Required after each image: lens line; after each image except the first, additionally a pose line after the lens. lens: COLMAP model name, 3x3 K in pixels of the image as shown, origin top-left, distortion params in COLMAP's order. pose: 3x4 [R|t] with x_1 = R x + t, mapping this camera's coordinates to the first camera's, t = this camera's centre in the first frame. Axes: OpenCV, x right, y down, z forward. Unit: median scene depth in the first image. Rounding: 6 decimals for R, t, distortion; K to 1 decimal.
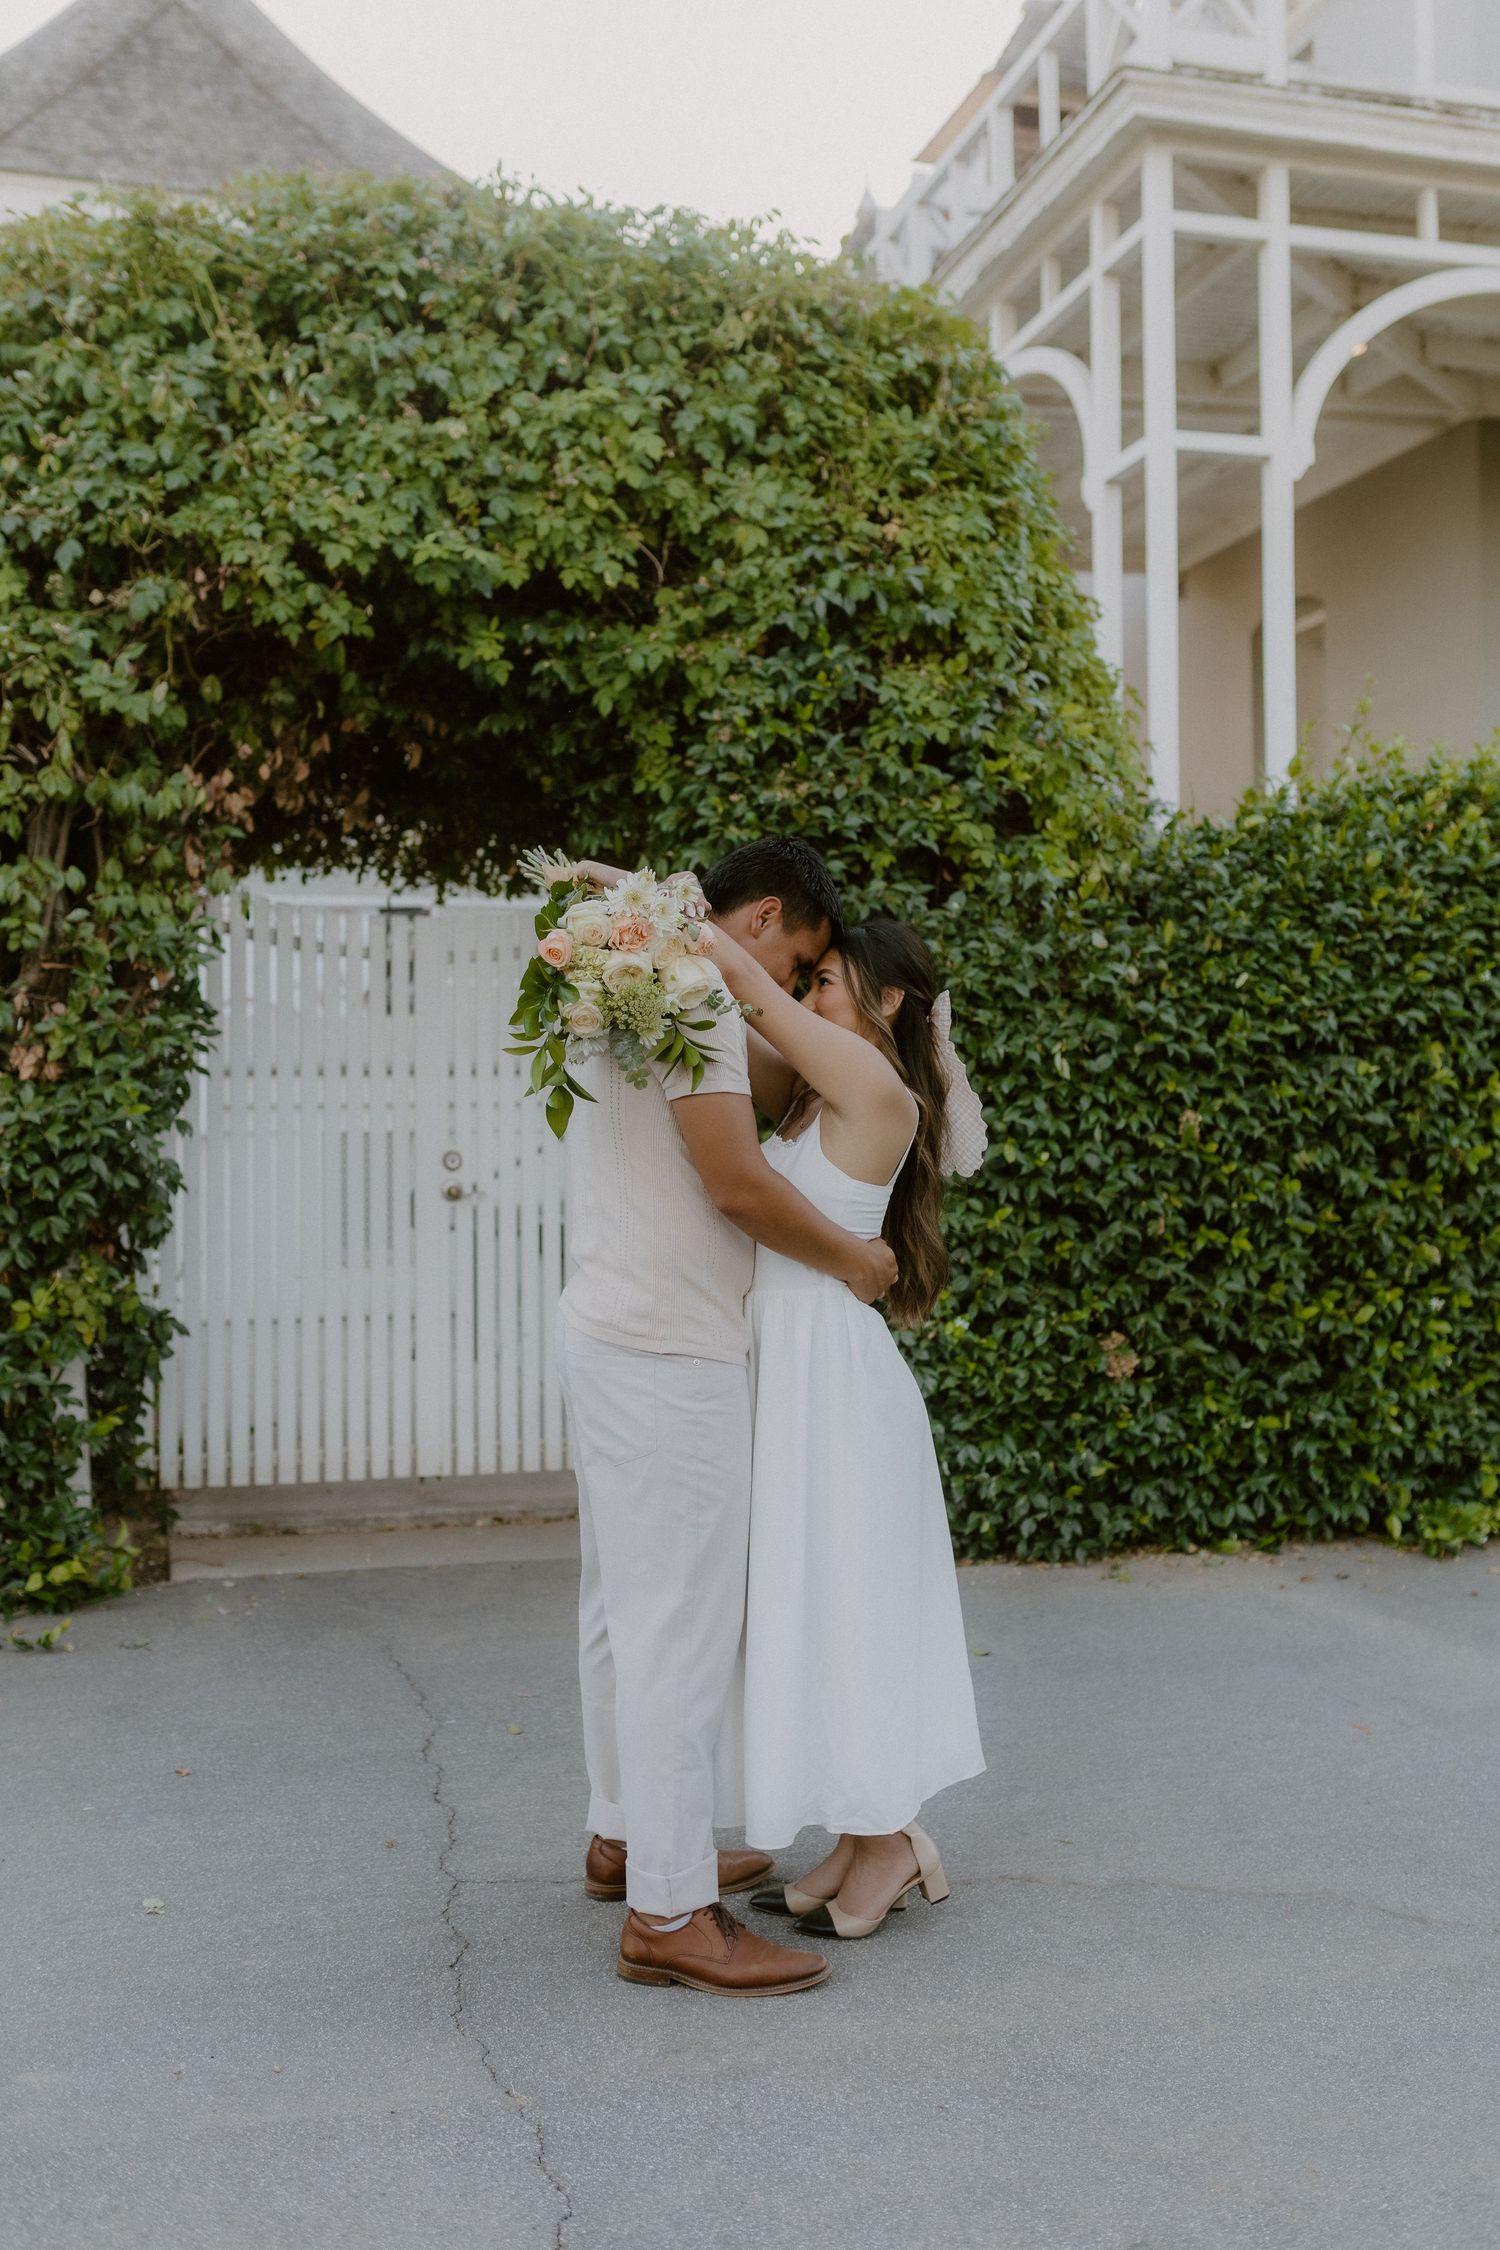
lens RADIAL K [[2107.3, 0, 731.7], [0, 2107.3, 1130.4], [0, 0, 1]] dist [-0.002141, 0.000000]
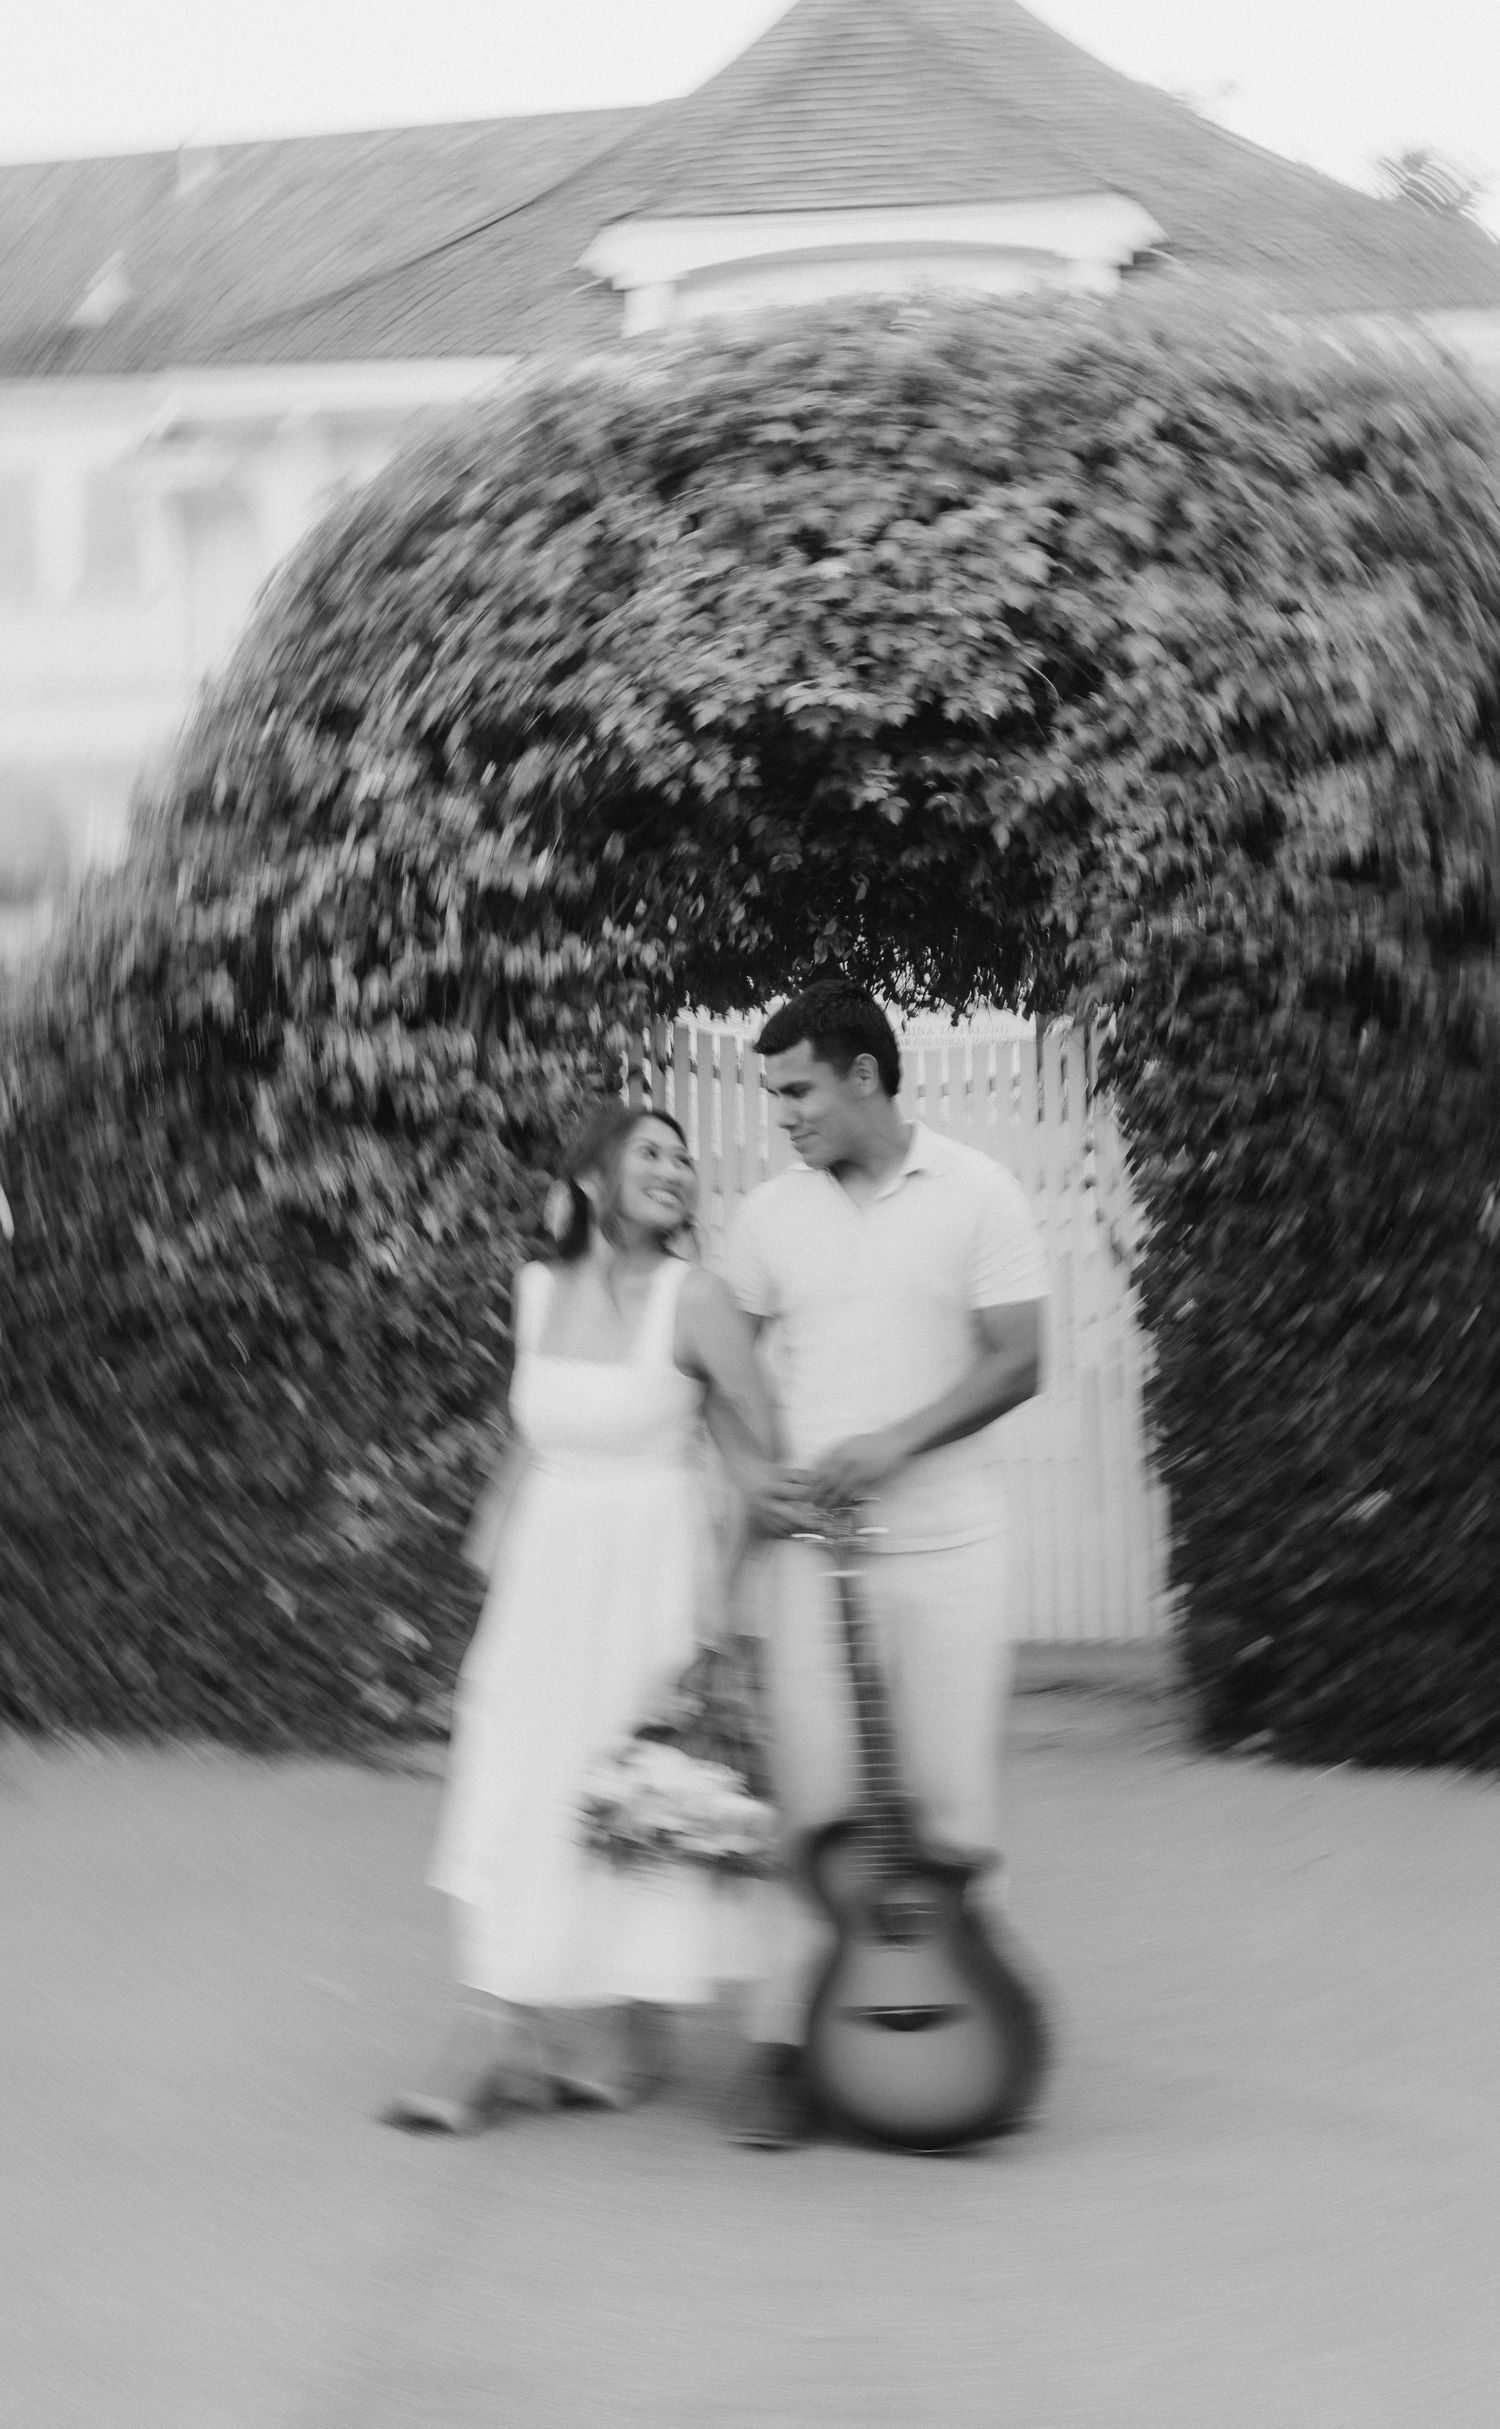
lens RADIAL K [[2620.5, 0, 698.8], [0, 2620.5, 1215.7], [0, 0, 1]] dist [0.000447, 0.000000]
pose [[0.922329, -0.003547, -0.386390, 0.273909], [0.004429, 0.999989, 0.001392, -0.033457], [0.386381, -0.002995, 0.922334, -0.145108]]
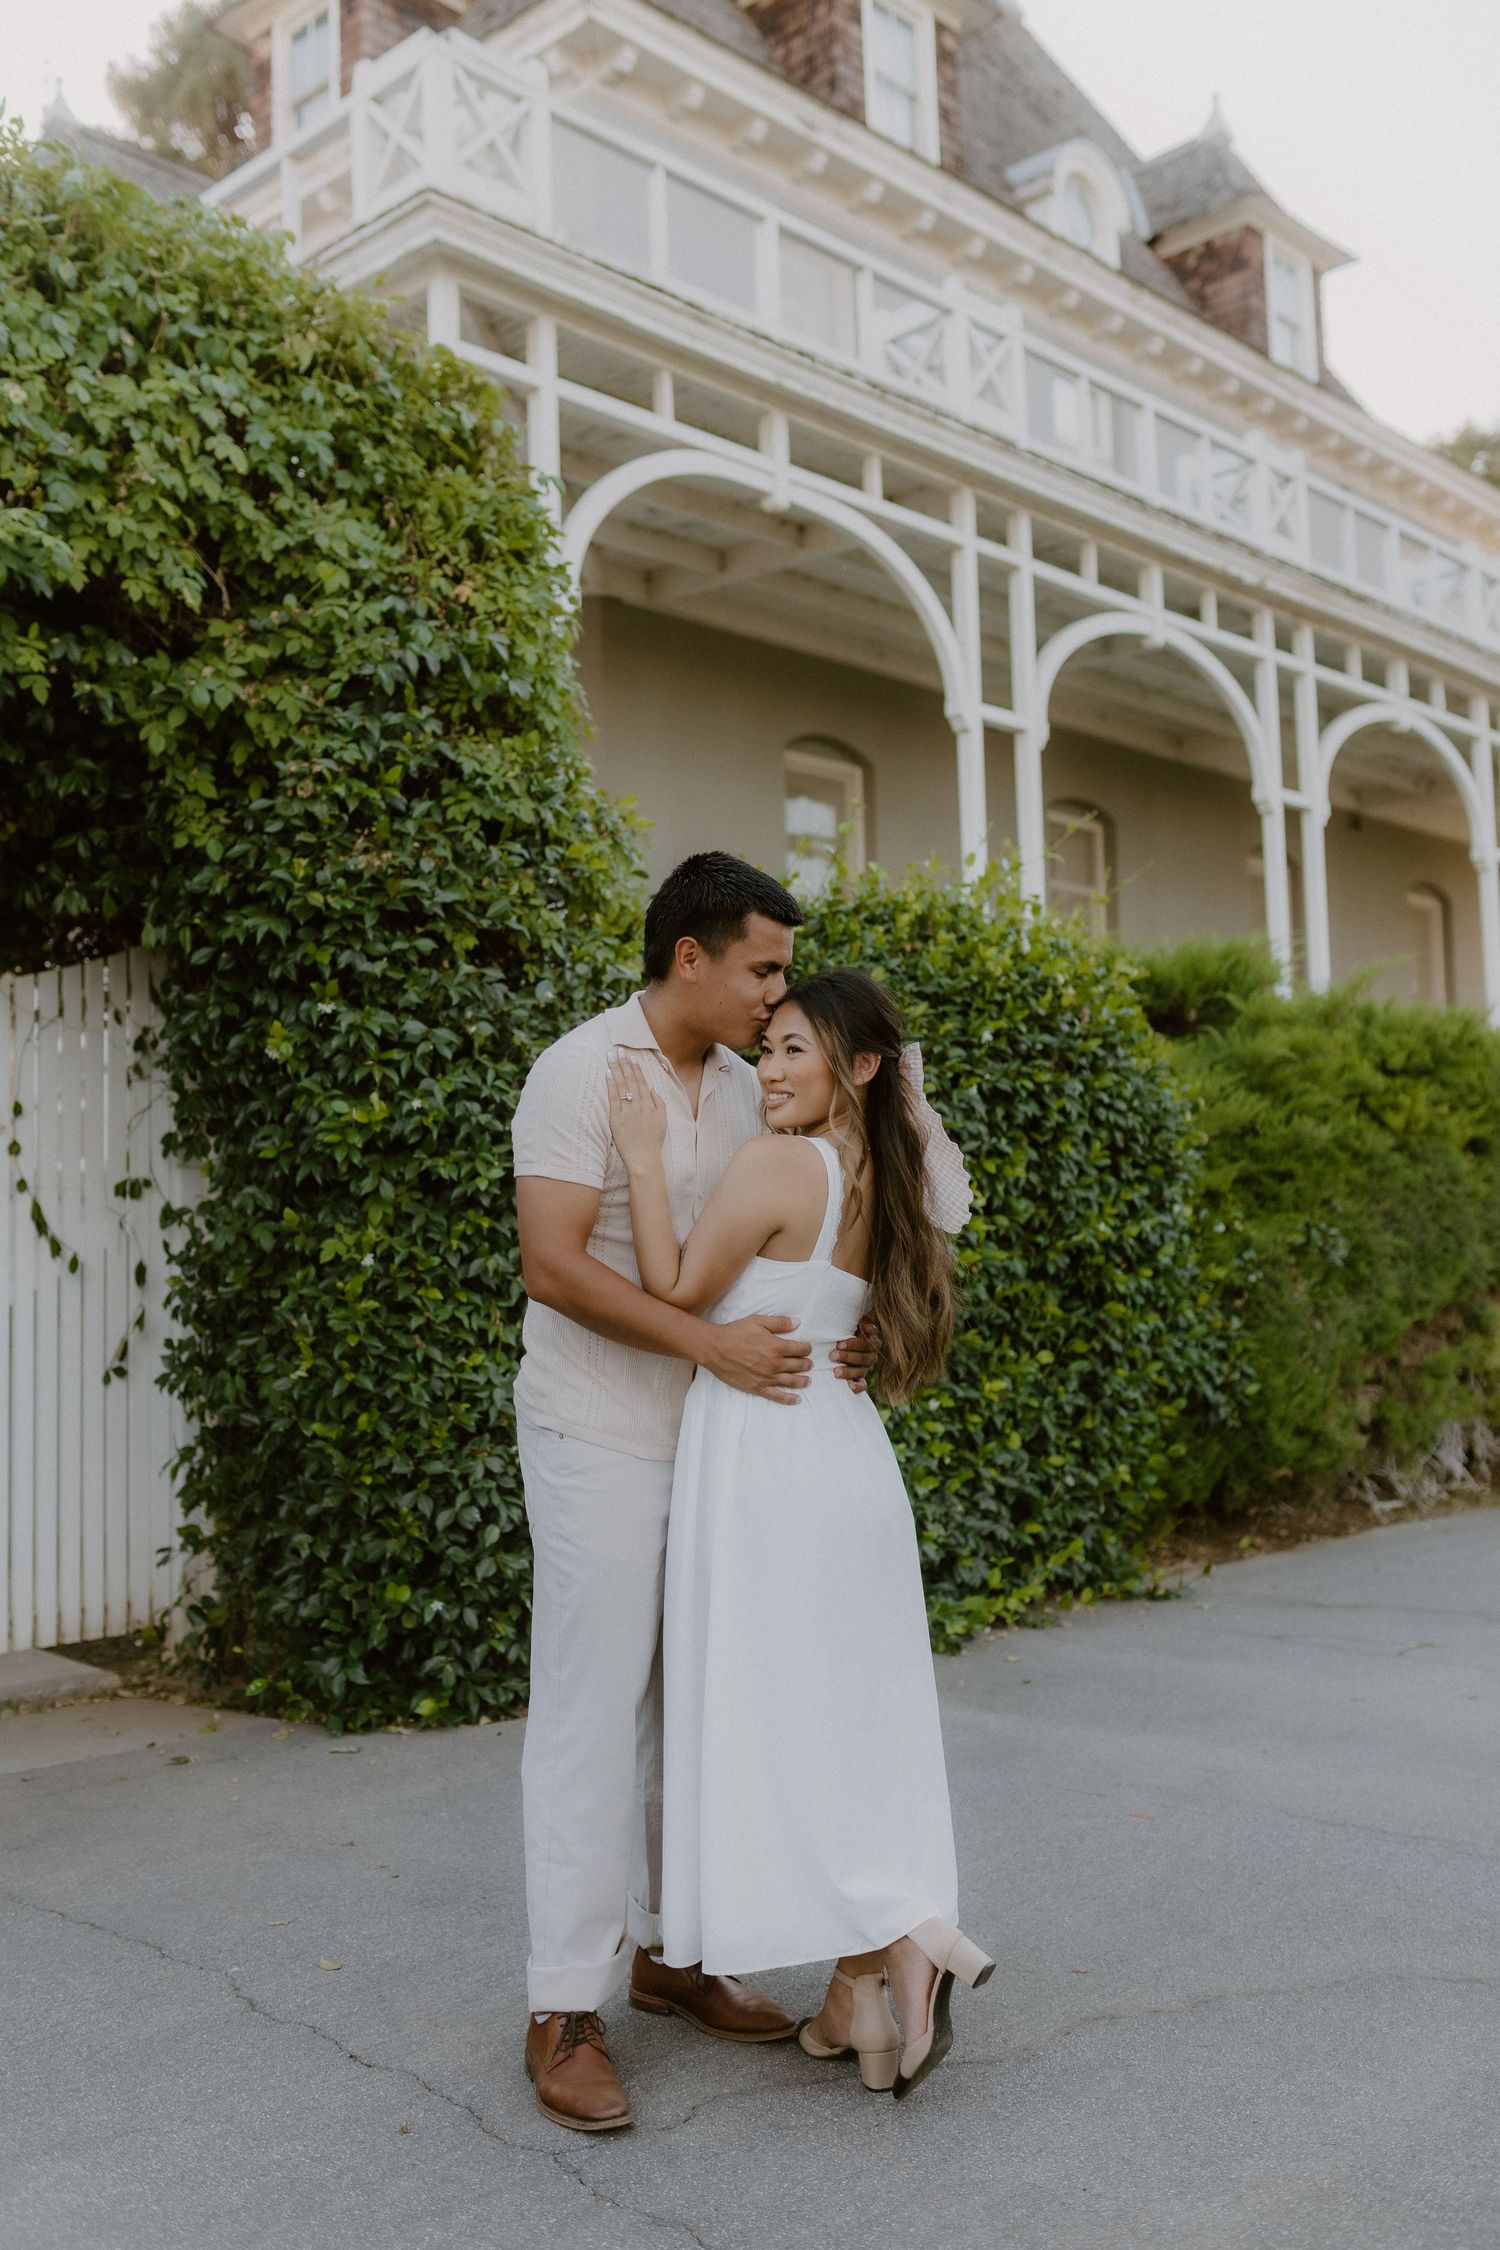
lens RADIAL K [[2107.3, 0, 717.6], [0, 2107.3, 1120.2], [0, 0, 1]] dist [-0.002141, 0.000000]
pose [[0.864563, 0.024759, 0.501914, -0.293862], [0.012420, 0.997428, -0.070595, 0.015580], [-0.502371, 0.067268, 0.862032, 0.157956]]
